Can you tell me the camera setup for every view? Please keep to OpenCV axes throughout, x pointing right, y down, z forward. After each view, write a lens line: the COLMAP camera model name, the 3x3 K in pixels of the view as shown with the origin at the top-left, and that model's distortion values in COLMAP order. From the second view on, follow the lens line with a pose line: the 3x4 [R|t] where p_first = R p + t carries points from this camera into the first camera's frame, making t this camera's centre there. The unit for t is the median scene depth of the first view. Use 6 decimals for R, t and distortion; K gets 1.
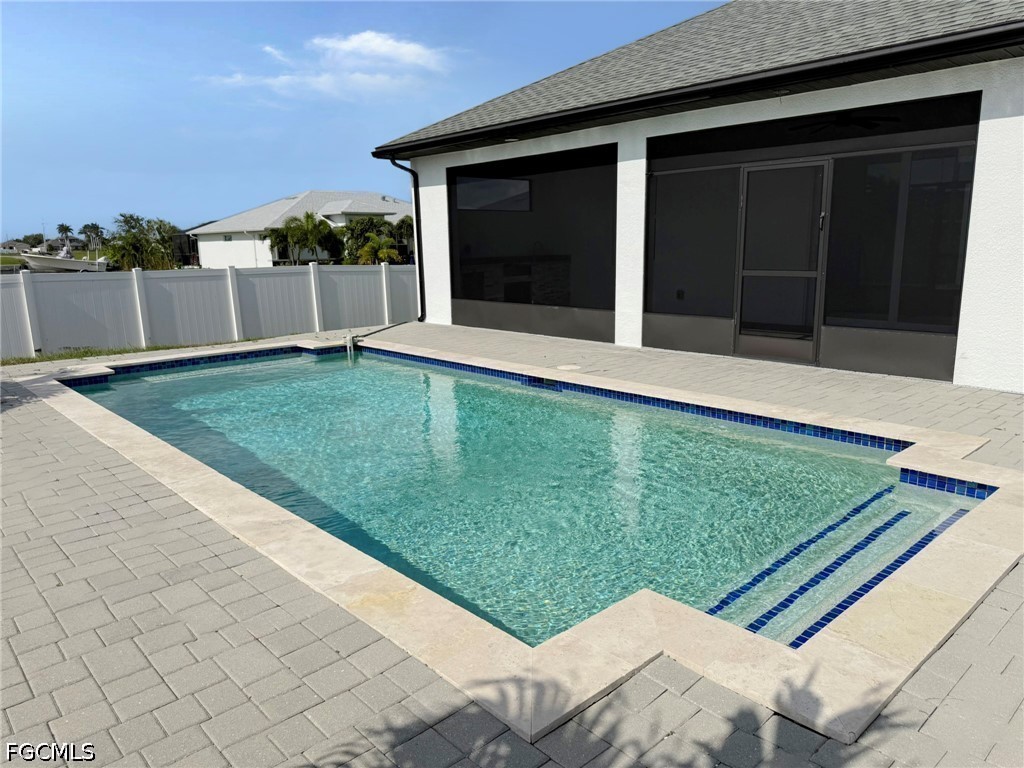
lens RADIAL K [[720.3, 0, 515.5], [0, 720.3, 390.5], [0, 0, 1]] dist [0.035581, -0.047916]
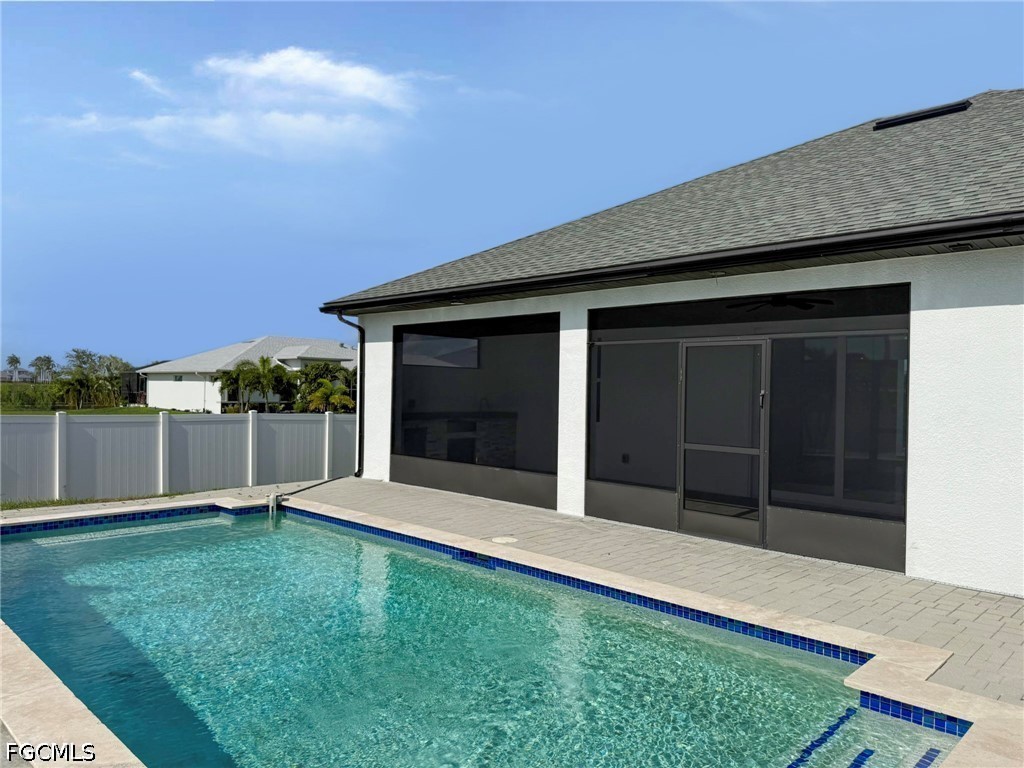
lens RADIAL K [[720.3, 0, 509.0], [0, 720.3, 388.4], [0, 0, 1]] dist [0.035581, -0.047916]
pose [[0.997920, 0.038196, 0.051930, 0.022637], [-0.026746, 0.978272, -0.205593, -0.031044], [-0.058654, 0.203776, 0.977259, 0.044772]]
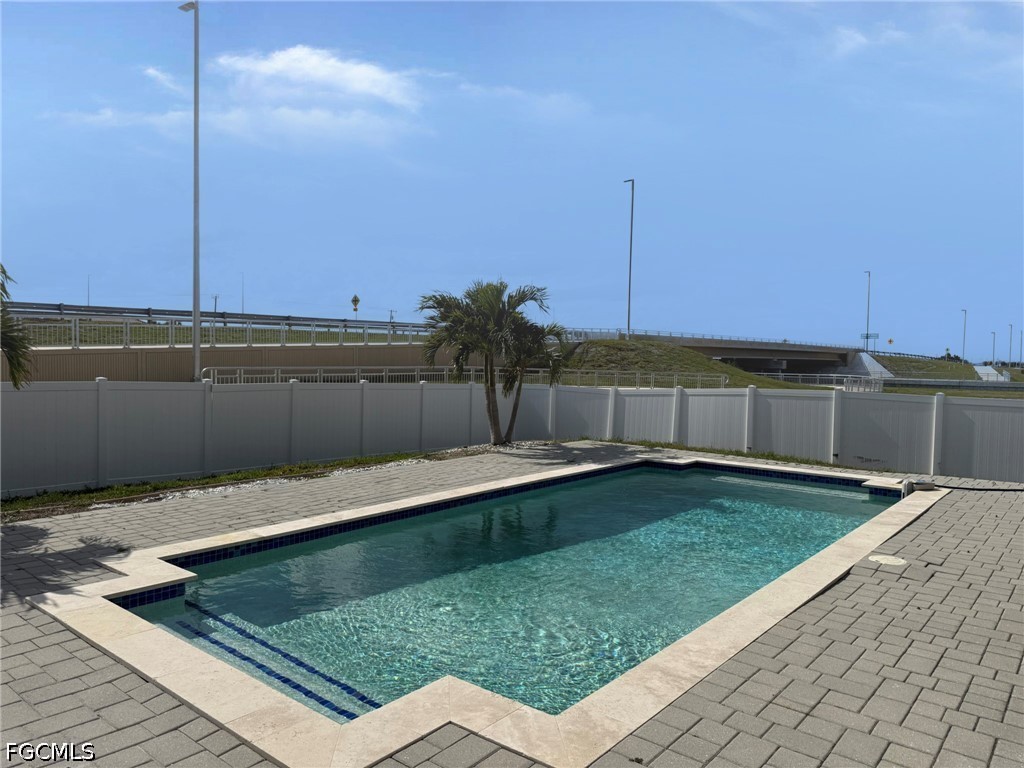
lens RADIAL K [[720.3, 0, 510.9], [0, 720.3, 380.7], [0, 0, 1]] dist [0.035581, -0.047916]
pose [[0.131195, 0.047838, -0.990202, 0.649971], [-0.216133, 0.976188, 0.018525, -0.123101], [0.967509, 0.211585, 0.138411, 0.455733]]
